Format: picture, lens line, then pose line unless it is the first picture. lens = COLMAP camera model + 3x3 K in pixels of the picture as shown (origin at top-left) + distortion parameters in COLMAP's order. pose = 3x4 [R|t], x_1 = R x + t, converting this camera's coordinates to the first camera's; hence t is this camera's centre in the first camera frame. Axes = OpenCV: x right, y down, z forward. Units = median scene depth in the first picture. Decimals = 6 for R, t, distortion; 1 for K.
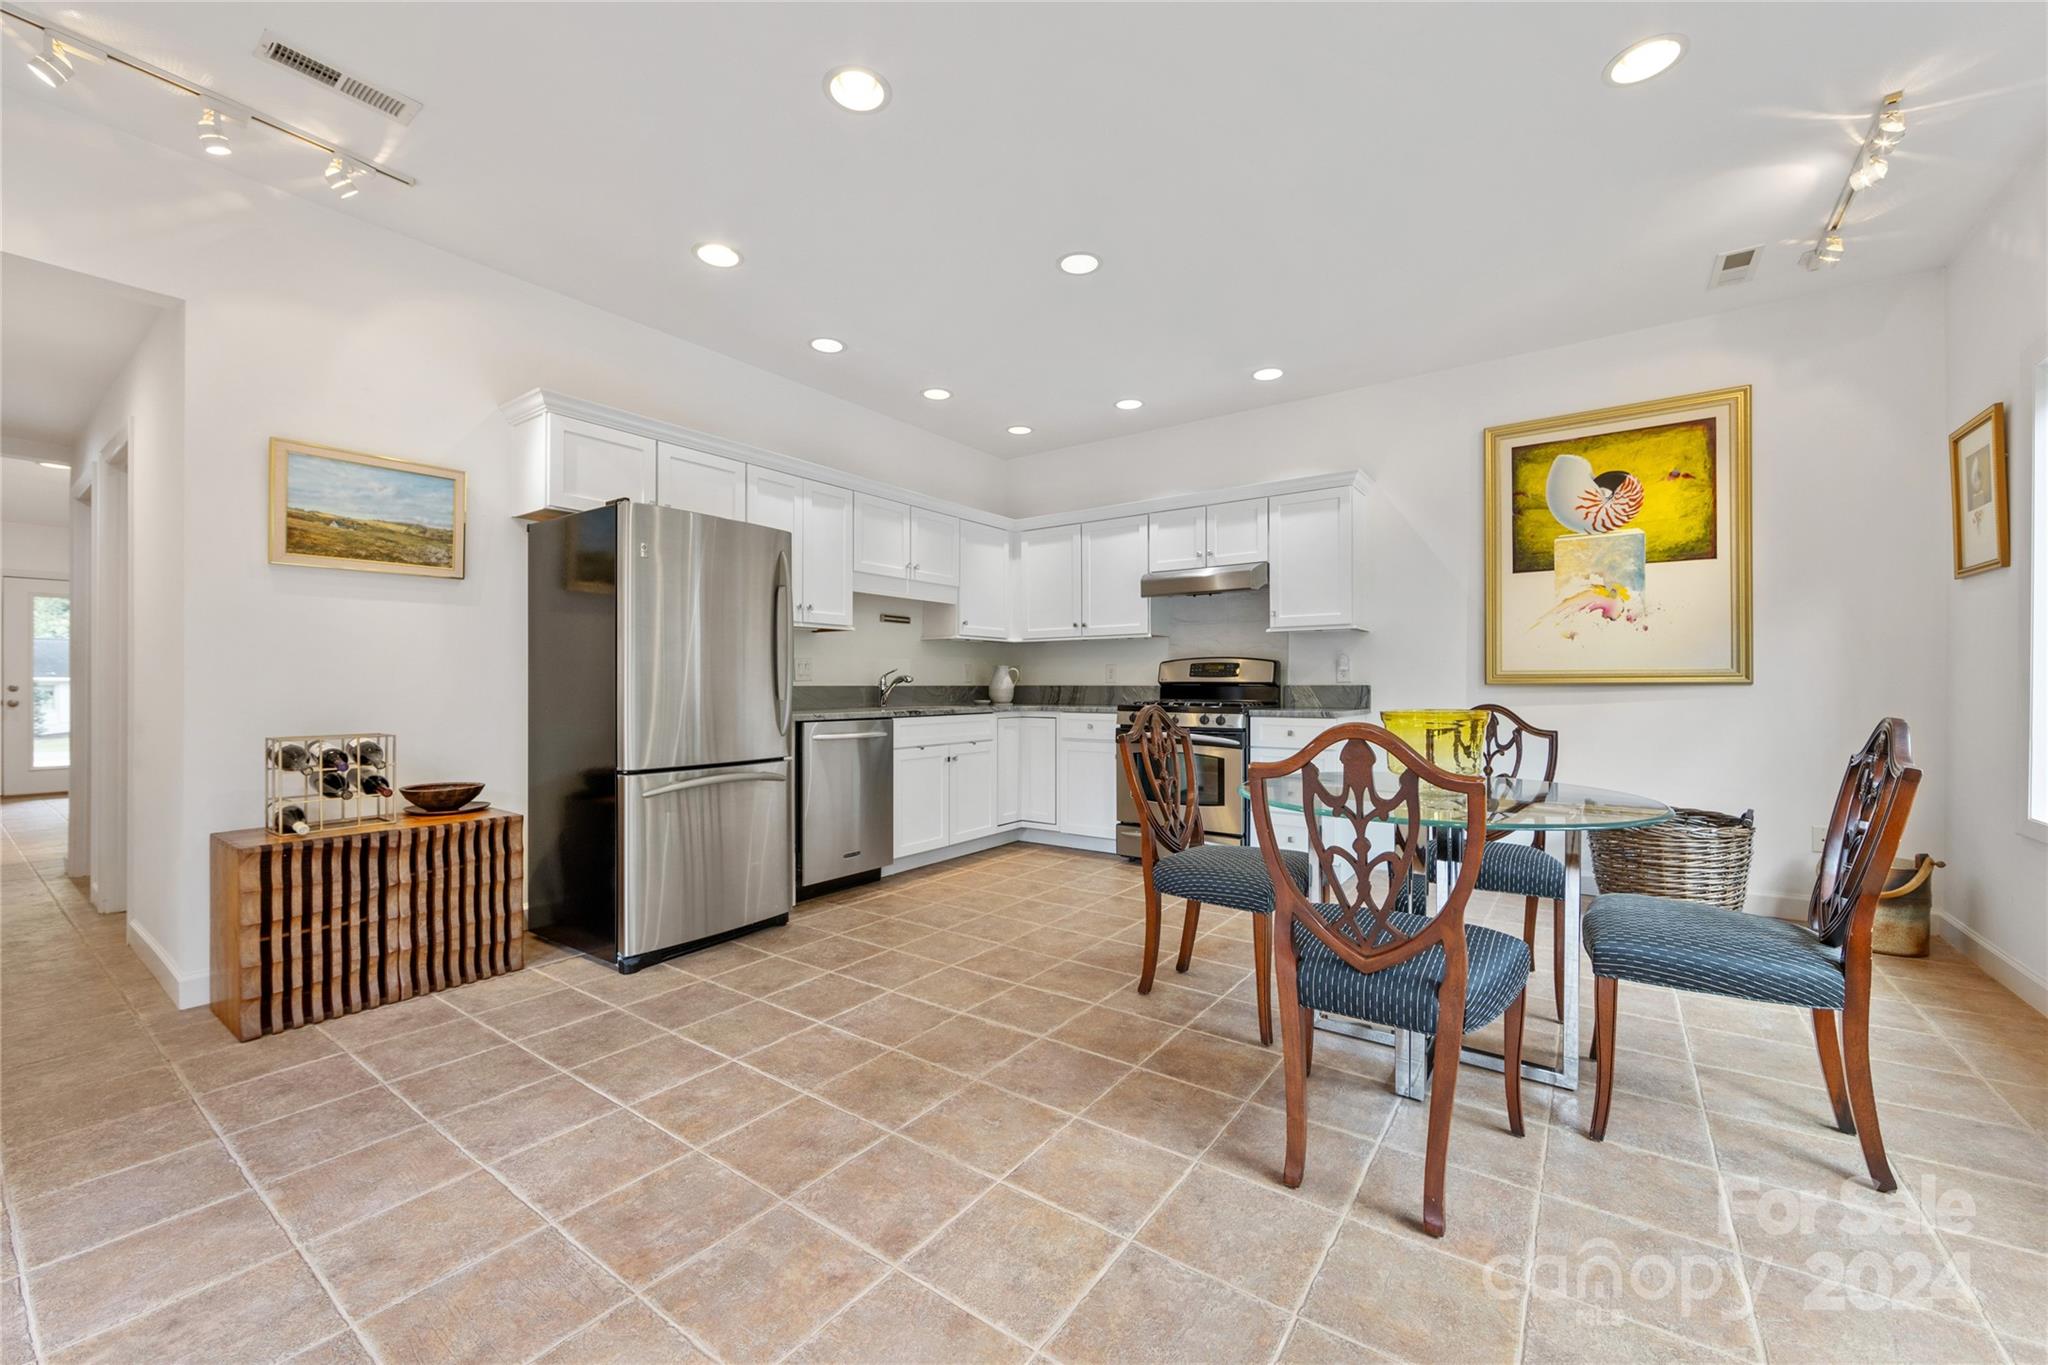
lens RADIAL K [[807.0, 0, 1017.5], [0, 807.0, 682.6], [0, 0, 1]] dist [-0.001350, -0.000005]
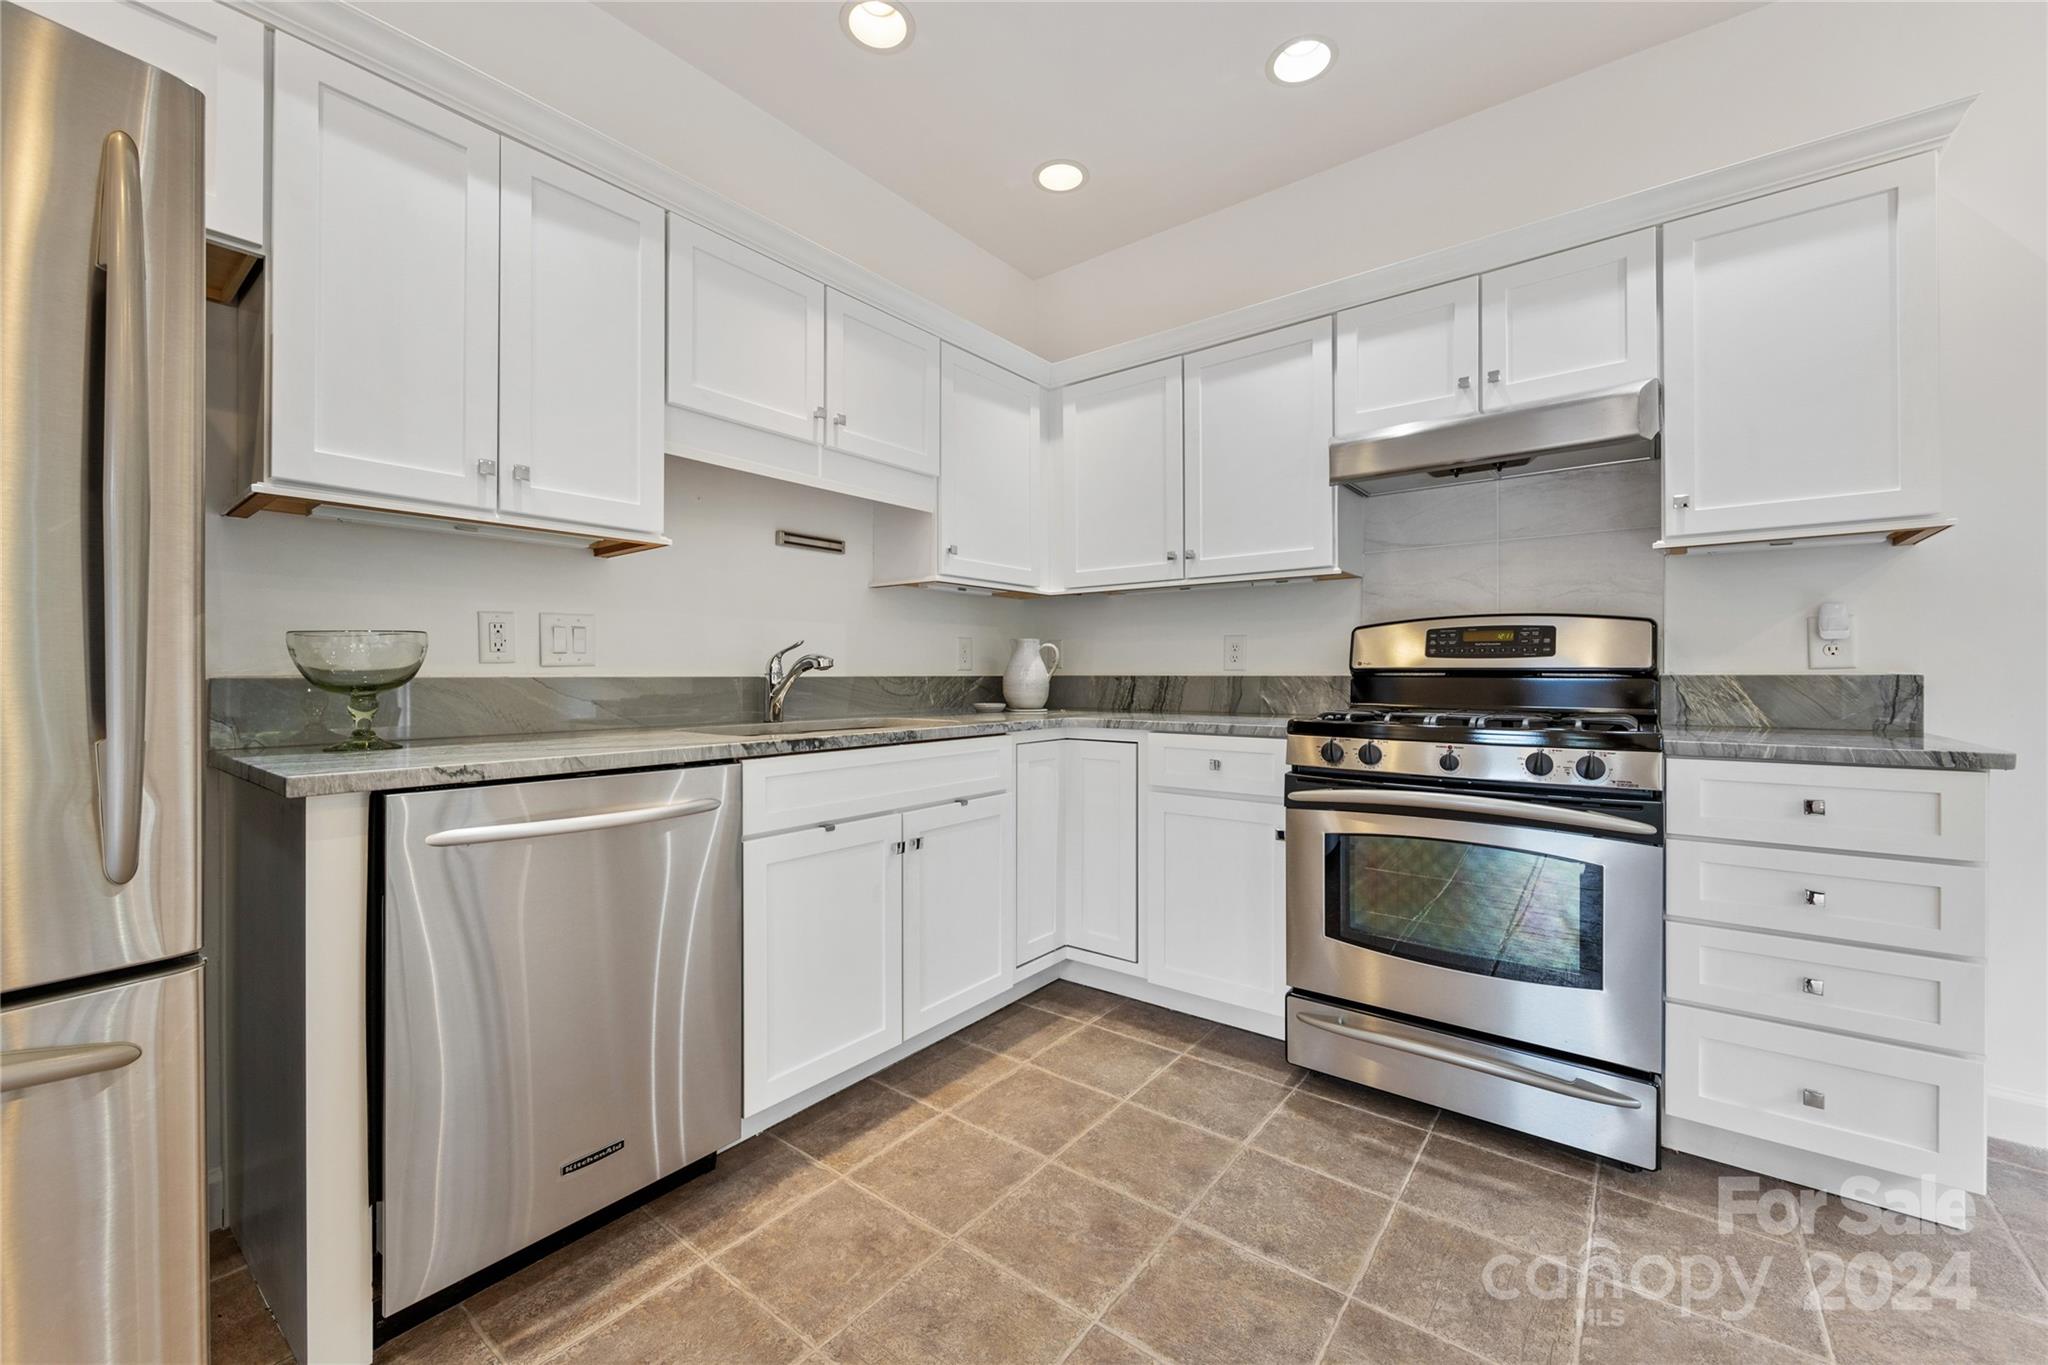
lens RADIAL K [[807.0, 0, 1013.4], [0, 807.0, 675.7], [0, 0, 1]] dist [-0.001350, -0.000005]
pose [[0.998973, -0.000664, -0.045309, -0.004655], [0.000889, 0.999987, 0.004963, 0.000965], [0.045305, -0.004999, 0.998961, 0.523399]]
